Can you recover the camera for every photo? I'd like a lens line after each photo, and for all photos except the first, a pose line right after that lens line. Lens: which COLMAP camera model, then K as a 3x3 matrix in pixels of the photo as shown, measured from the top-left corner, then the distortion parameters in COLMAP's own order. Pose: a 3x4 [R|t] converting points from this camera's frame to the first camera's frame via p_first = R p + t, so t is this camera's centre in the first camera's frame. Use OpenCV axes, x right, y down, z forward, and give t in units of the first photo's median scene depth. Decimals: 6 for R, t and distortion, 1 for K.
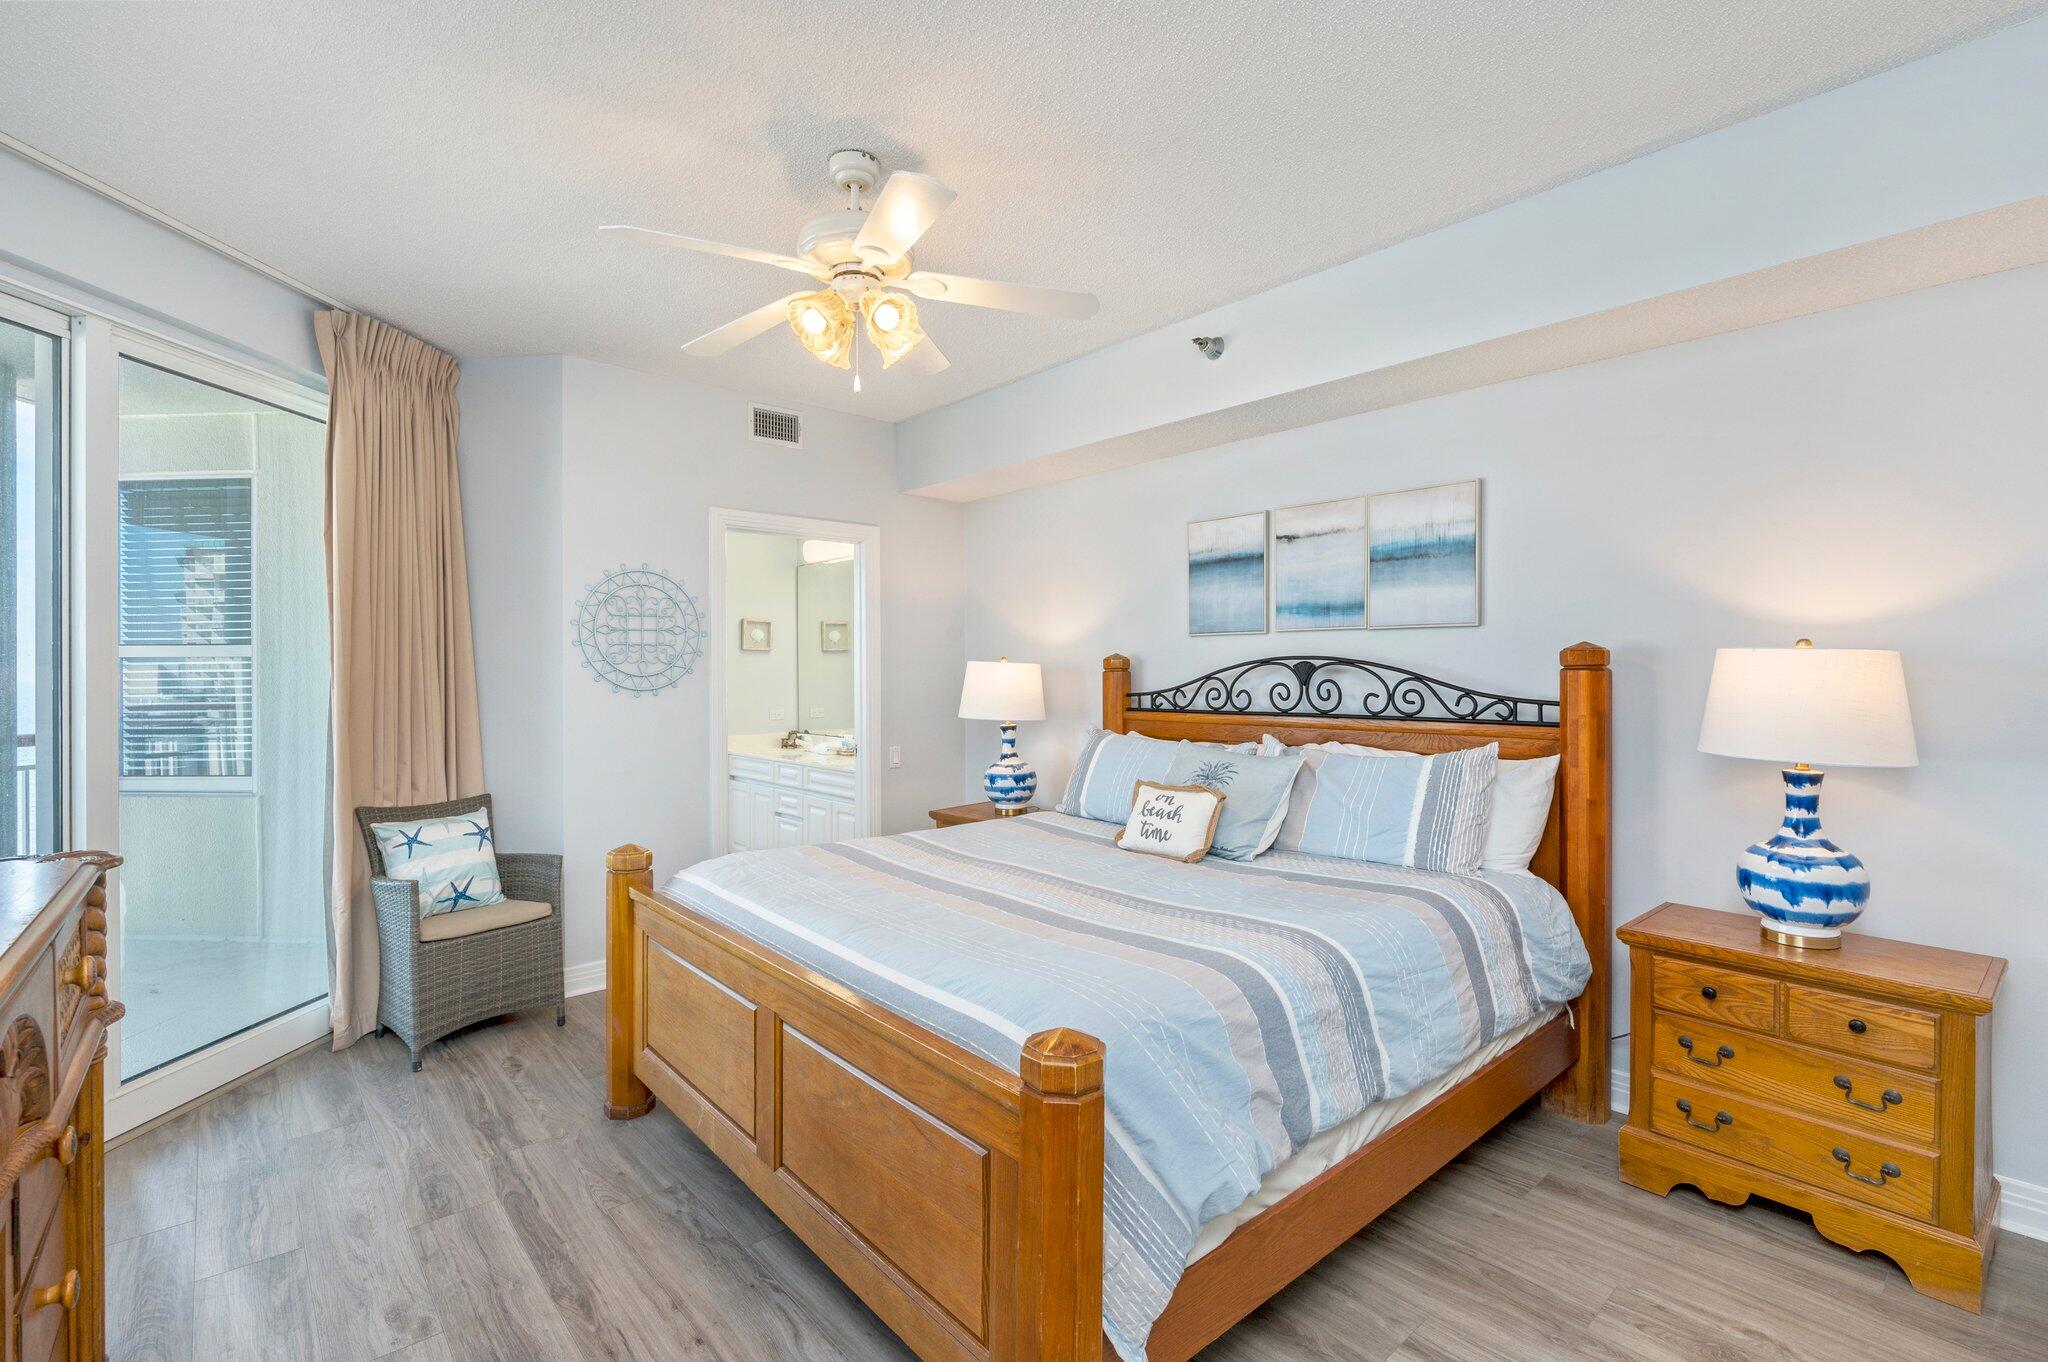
lens RADIAL K [[939.3, 0, 1024.0], [0, 939.3, 681.0], [0, 0, 1]] dist [-0.001573, -0.000345]
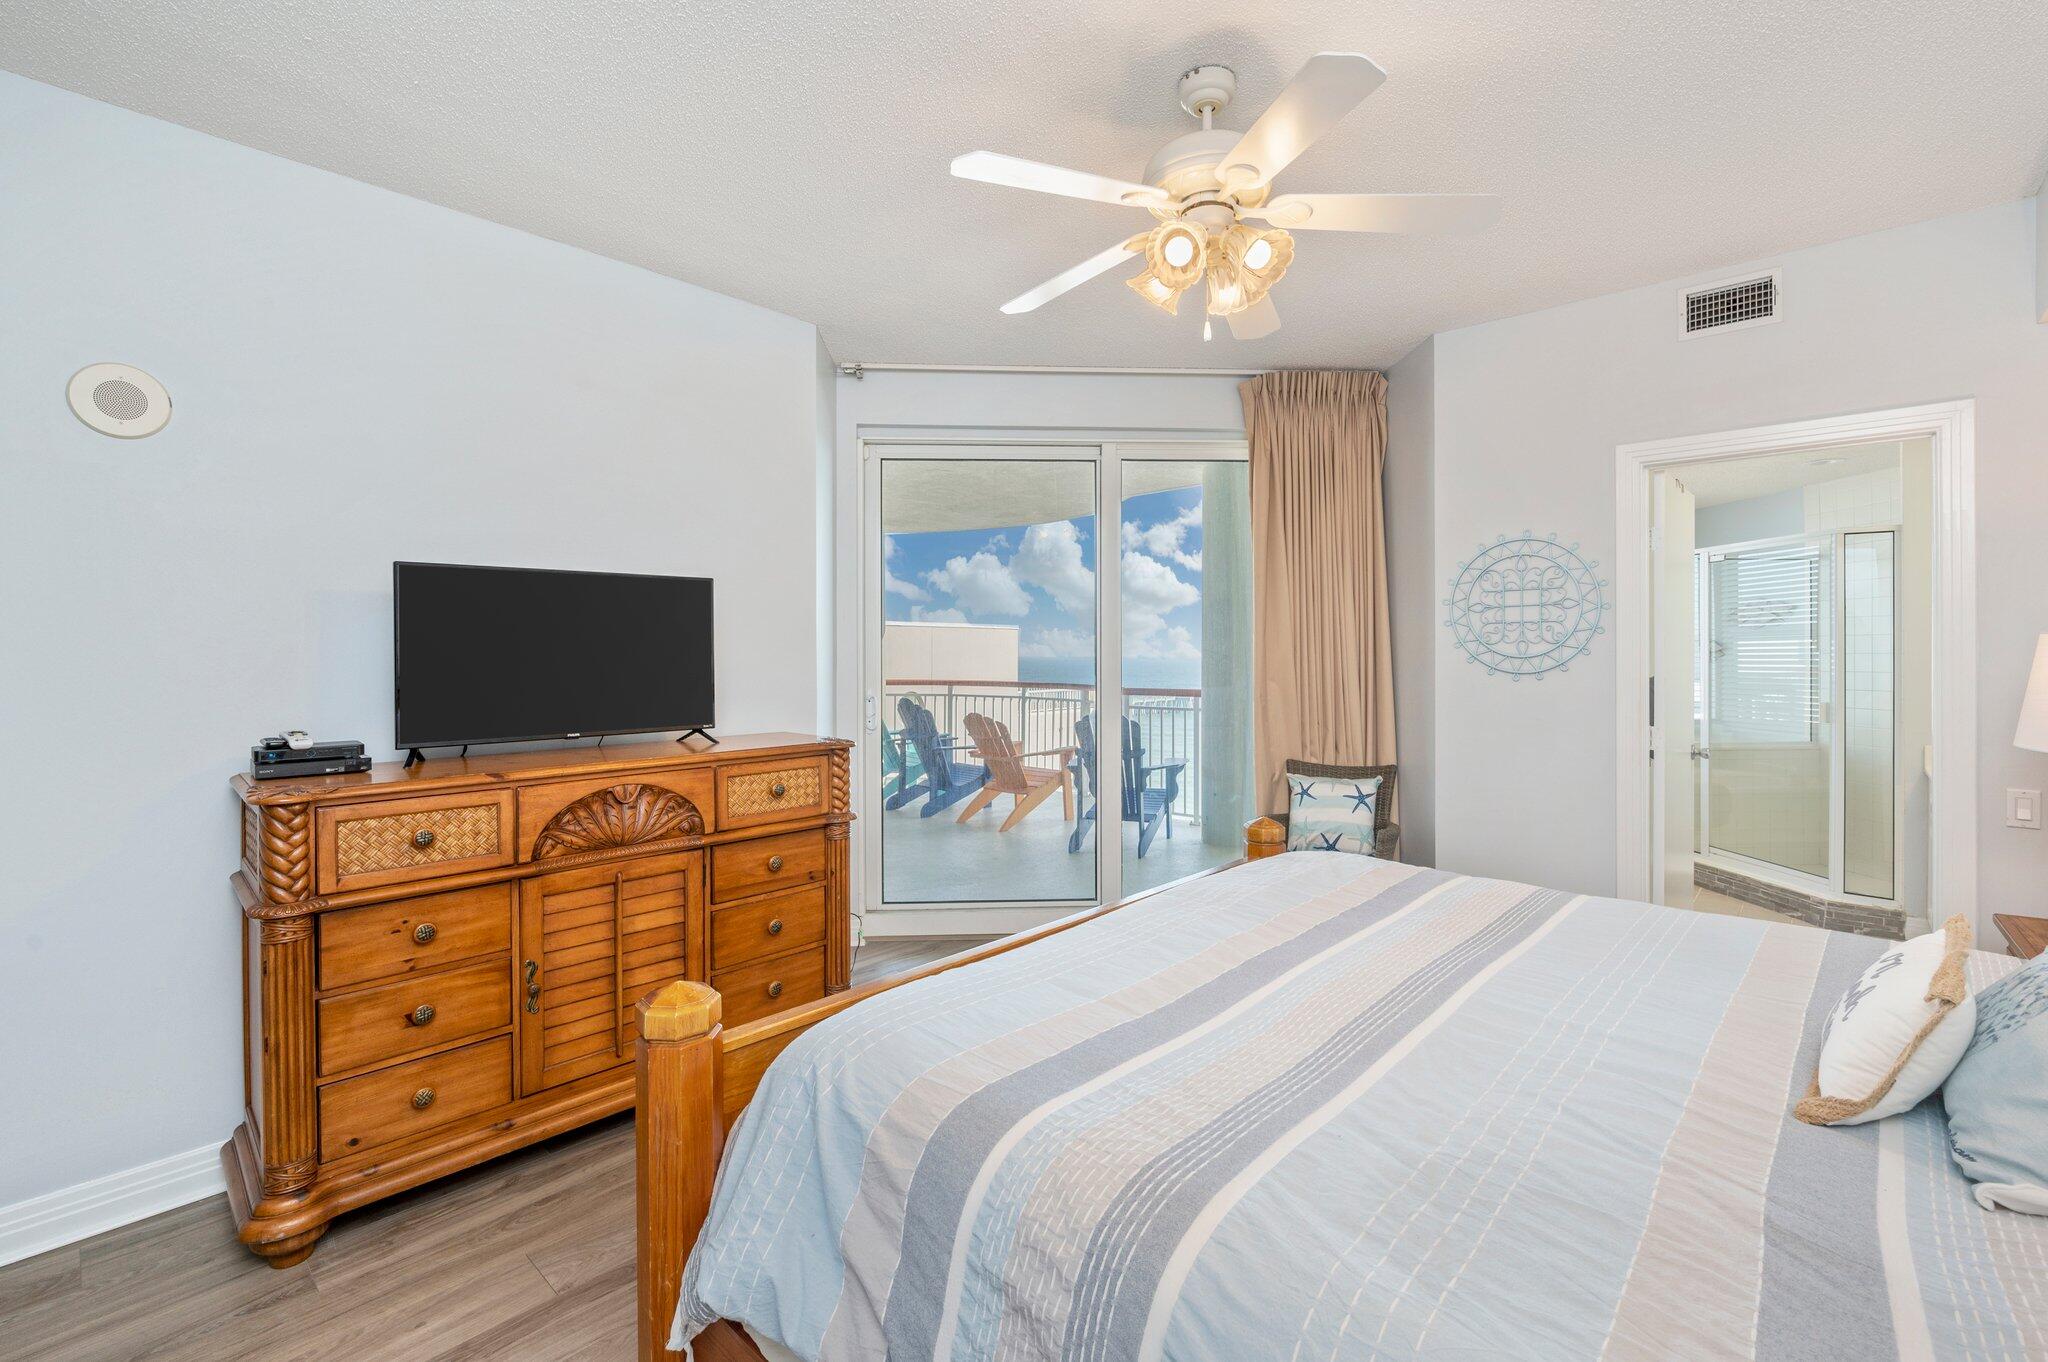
lens RADIAL K [[892.5, 0, 1028.0], [0, 892.5, 659.7], [0, 0, 1]] dist [0.000816, 0.000050]
pose [[0.114430, 0.010137, -0.993380, 0.384954], [-0.006813, 0.999932, 0.009419, -0.007937], [0.993408, 0.005690, 0.114492, 0.440864]]
